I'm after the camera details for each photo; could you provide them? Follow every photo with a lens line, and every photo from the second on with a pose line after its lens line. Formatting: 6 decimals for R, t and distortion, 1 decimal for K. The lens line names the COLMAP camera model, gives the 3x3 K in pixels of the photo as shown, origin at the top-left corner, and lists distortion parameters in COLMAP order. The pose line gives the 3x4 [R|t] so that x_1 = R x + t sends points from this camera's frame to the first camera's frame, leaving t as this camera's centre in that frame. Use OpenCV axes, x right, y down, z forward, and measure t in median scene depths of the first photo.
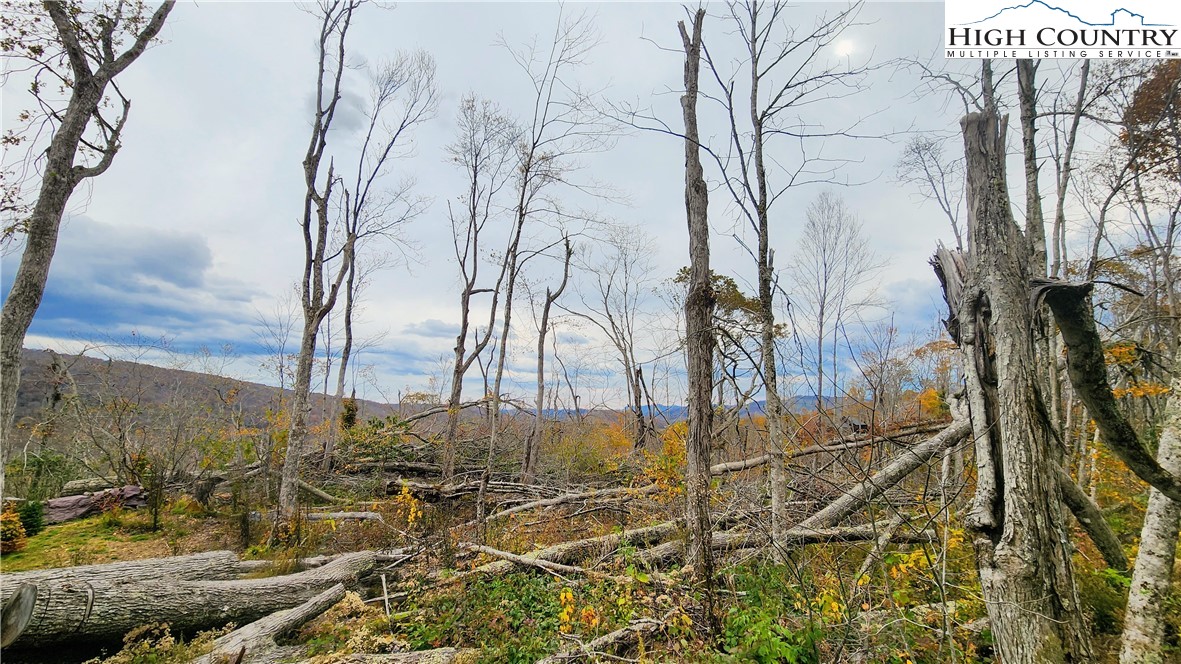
lens RADIAL K [[482.3, 0, 593.1], [0, 482.3, 327.5], [0, 0, 1]] dist [0.002404, -0.000179]
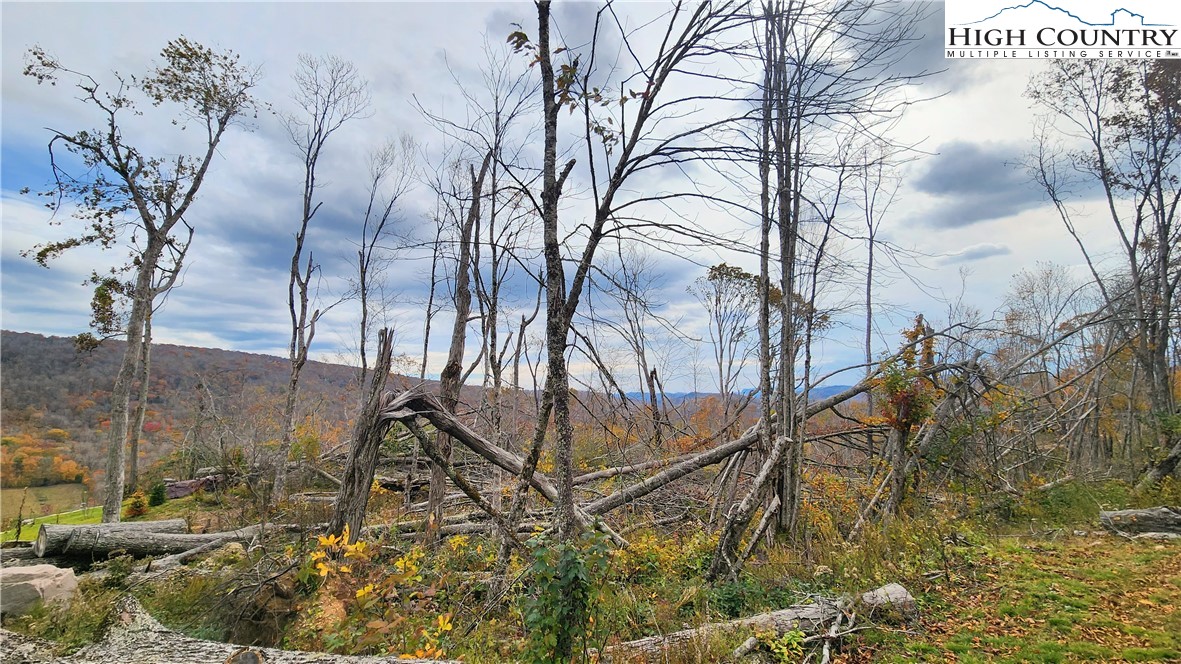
lens RADIAL K [[482.3, 0, 591.3], [0, 482.3, 327.8], [0, 0, 1]] dist [0.002404, -0.000179]
pose [[0.975493, -0.042755, -0.215835, 0.615240], [0.049200, 0.998487, 0.024575, -0.131358], [0.214458, -0.034592, 0.976120, -0.248158]]
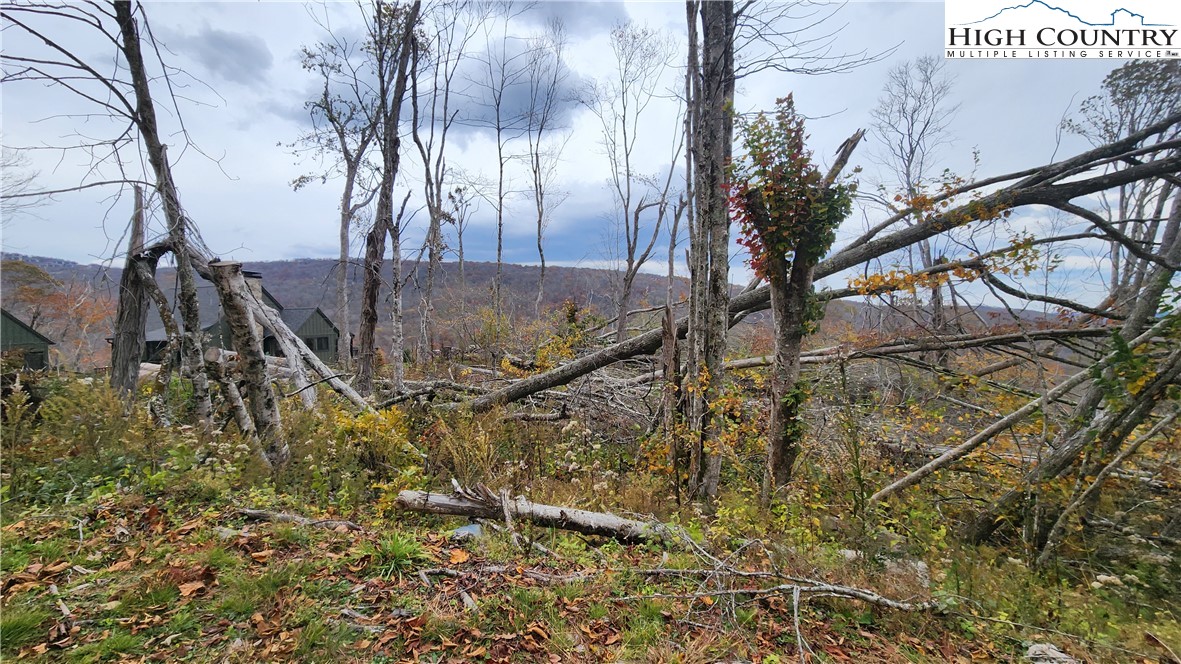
lens RADIAL K [[482.3, 0, 596.4], [0, 482.3, 332.6], [0, 0, 1]] dist [0.002404, -0.000179]
pose [[0.599521, 0.038558, -0.799430, 1.178076], [0.129036, 0.981116, 0.144089, 0.069022], [0.789889, -0.189539, 0.583224, 0.384588]]
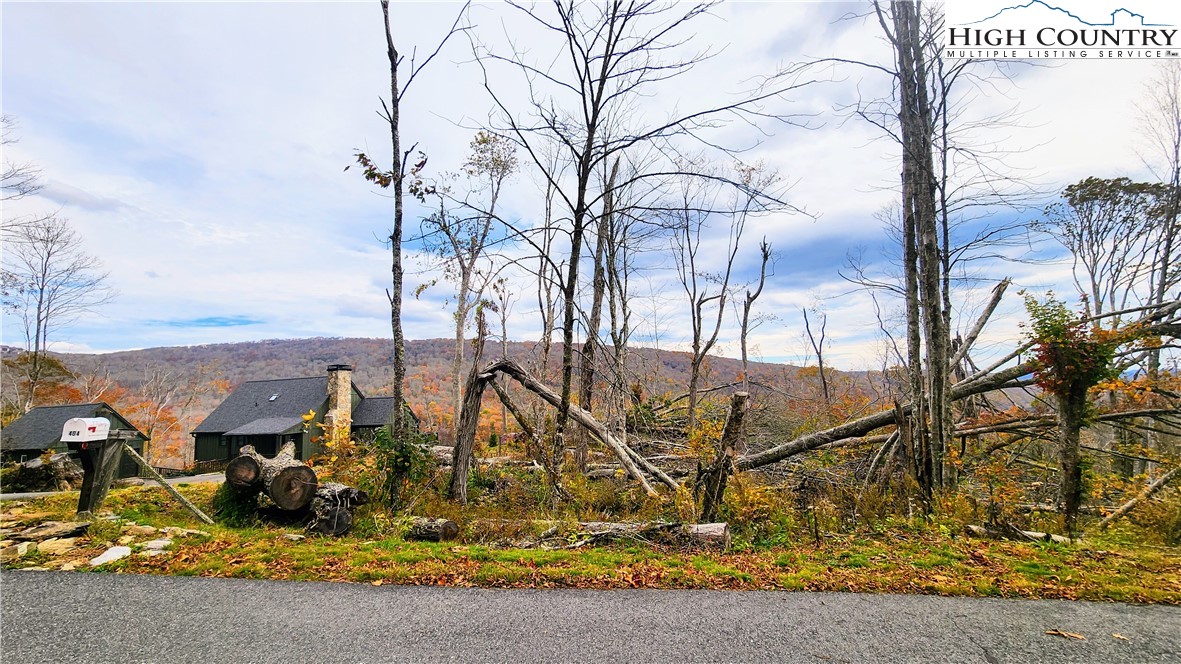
lens RADIAL K [[482.3, 0, 595.5], [0, 482.3, 332.3], [0, 0, 1]] dist [0.002404, -0.000179]
pose [[0.643314, -0.096223, -0.759531, 1.056984], [0.151305, 0.988483, 0.002925, -0.074312], [0.750502, -0.116803, 0.650464, -0.143346]]
